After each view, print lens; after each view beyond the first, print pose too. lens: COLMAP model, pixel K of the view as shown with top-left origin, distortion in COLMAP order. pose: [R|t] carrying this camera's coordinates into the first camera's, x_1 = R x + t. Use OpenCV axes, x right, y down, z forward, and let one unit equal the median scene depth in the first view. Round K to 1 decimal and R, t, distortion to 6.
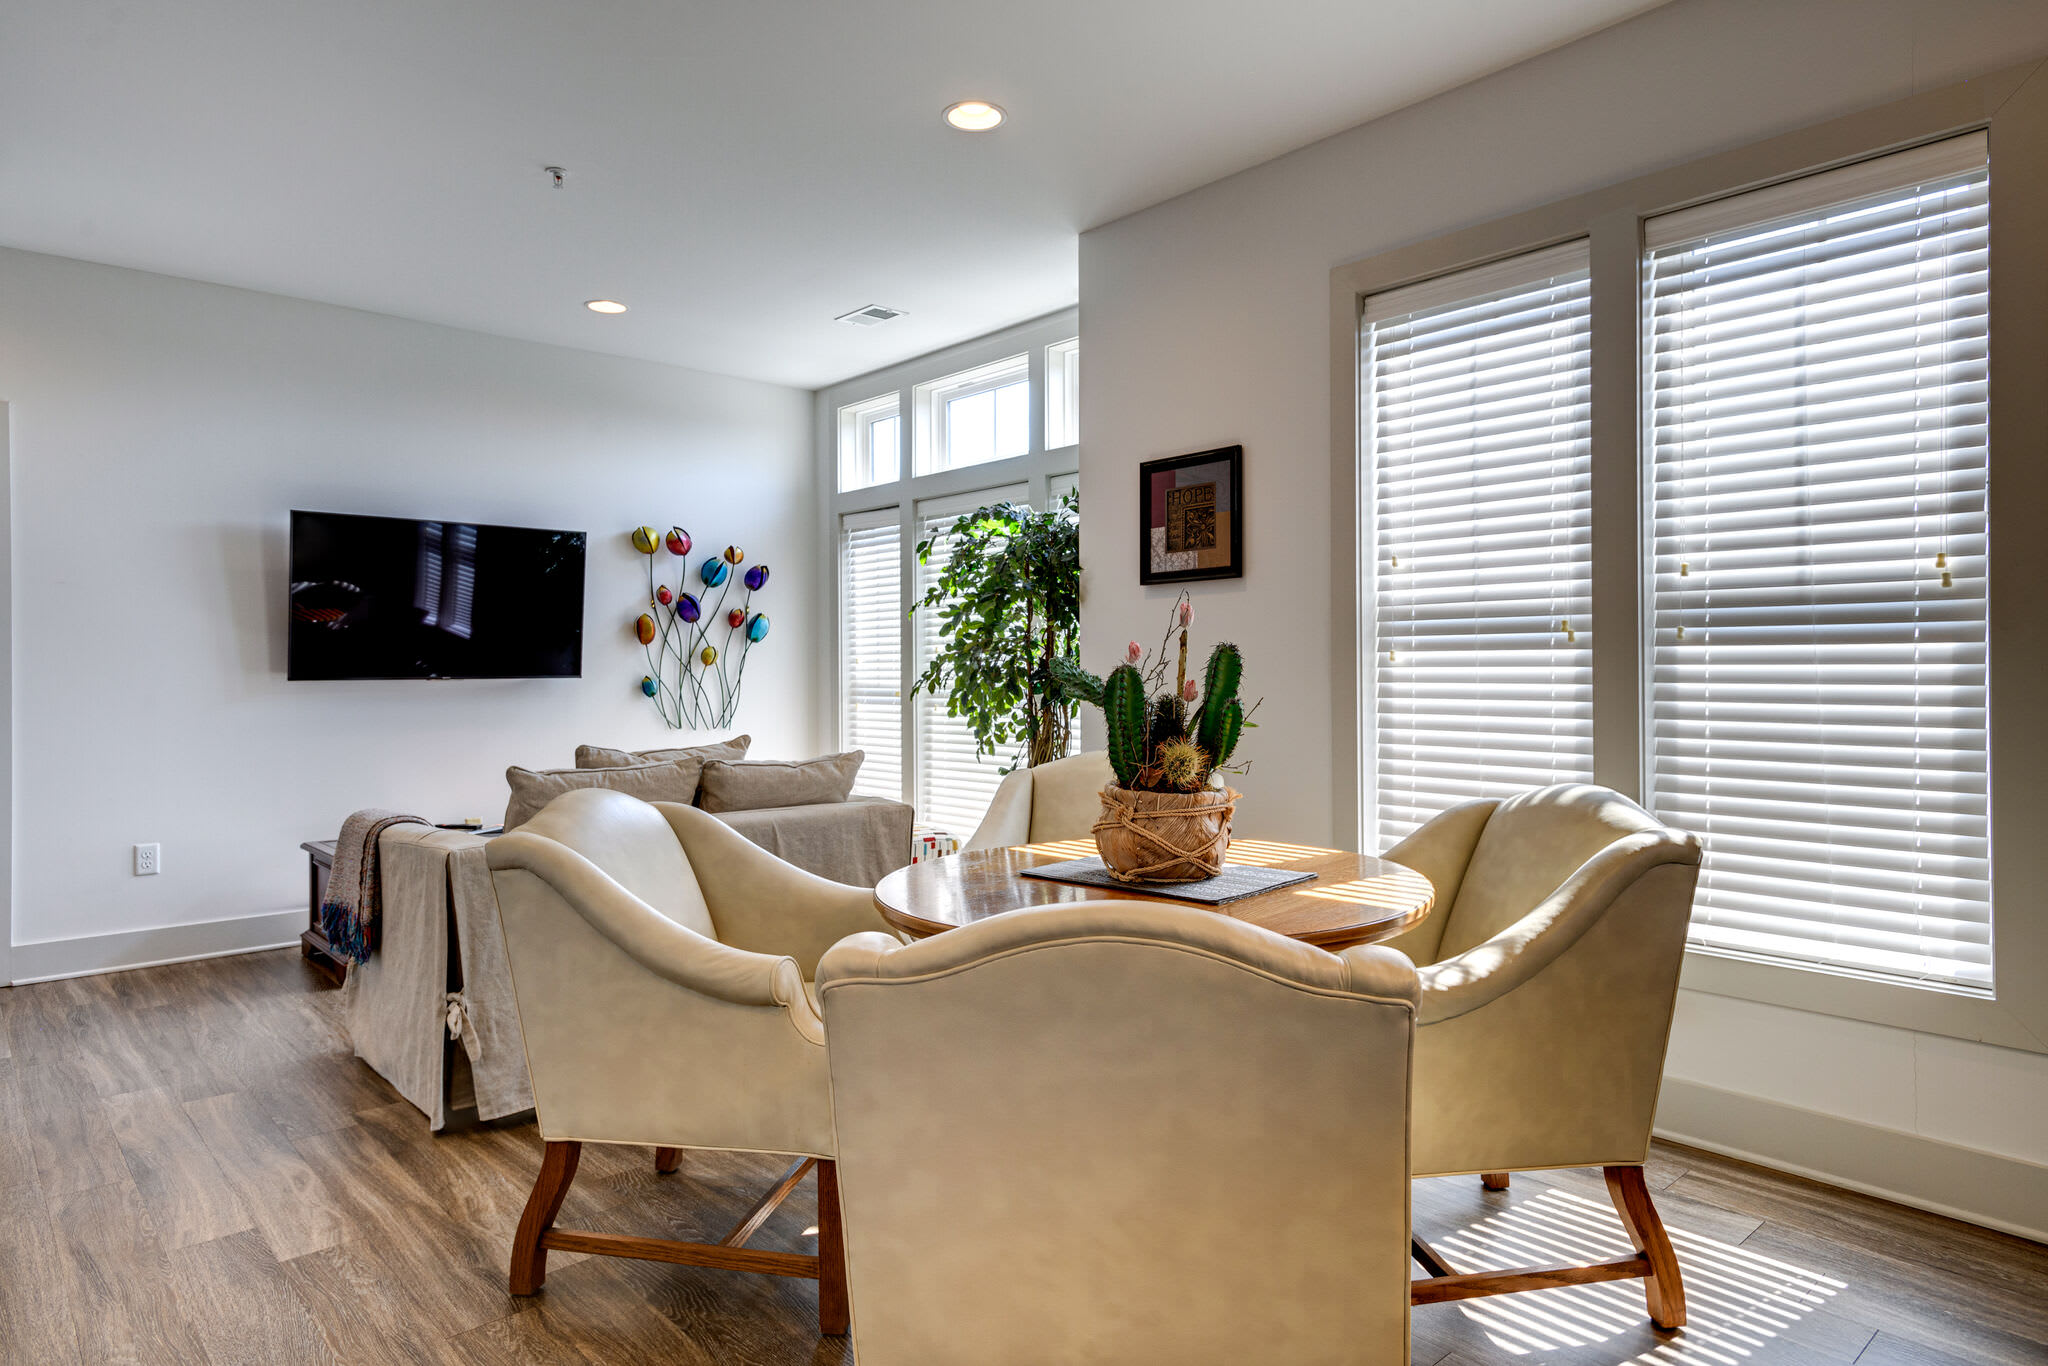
lens RADIAL K [[1249.8, 0, 1025.1], [0, 1249.8, 681.4], [0, 0, 1]] dist [0.051028, 0.002035]
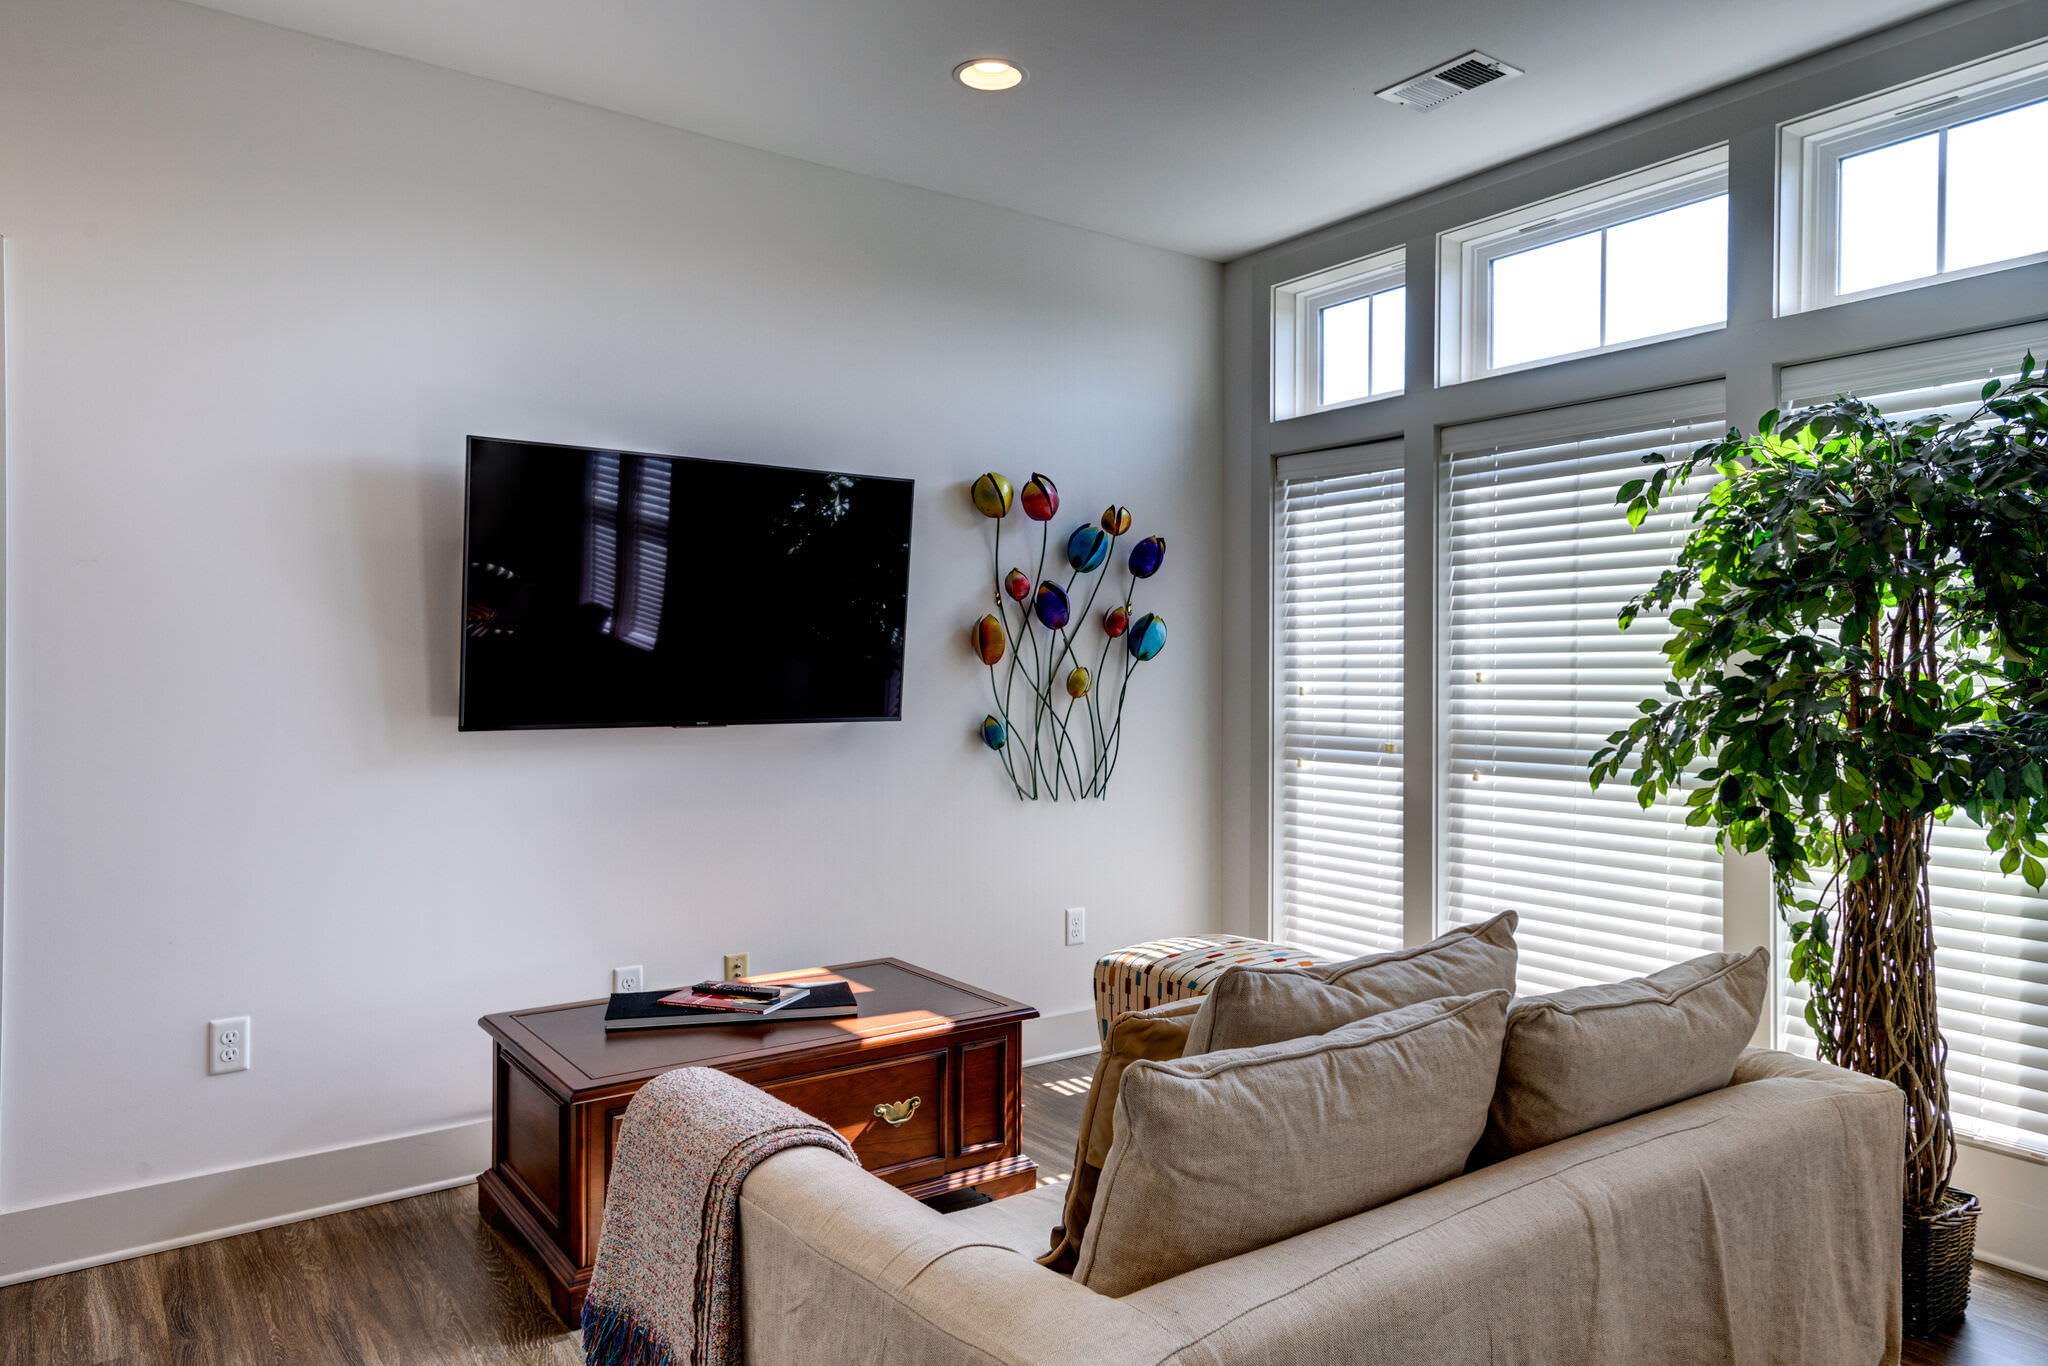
lens RADIAL K [[1334.9, 0, 1023.5], [0, 1334.9, 681.7], [0, 0, 1]] dist [0.031044, 0.002555]
pose [[0.996200, 0.010117, -0.086501, -0.225020], [-0.009929, 0.999947, 0.002595, -0.022291], [0.086523, -0.001727, 0.996248, 0.343434]]
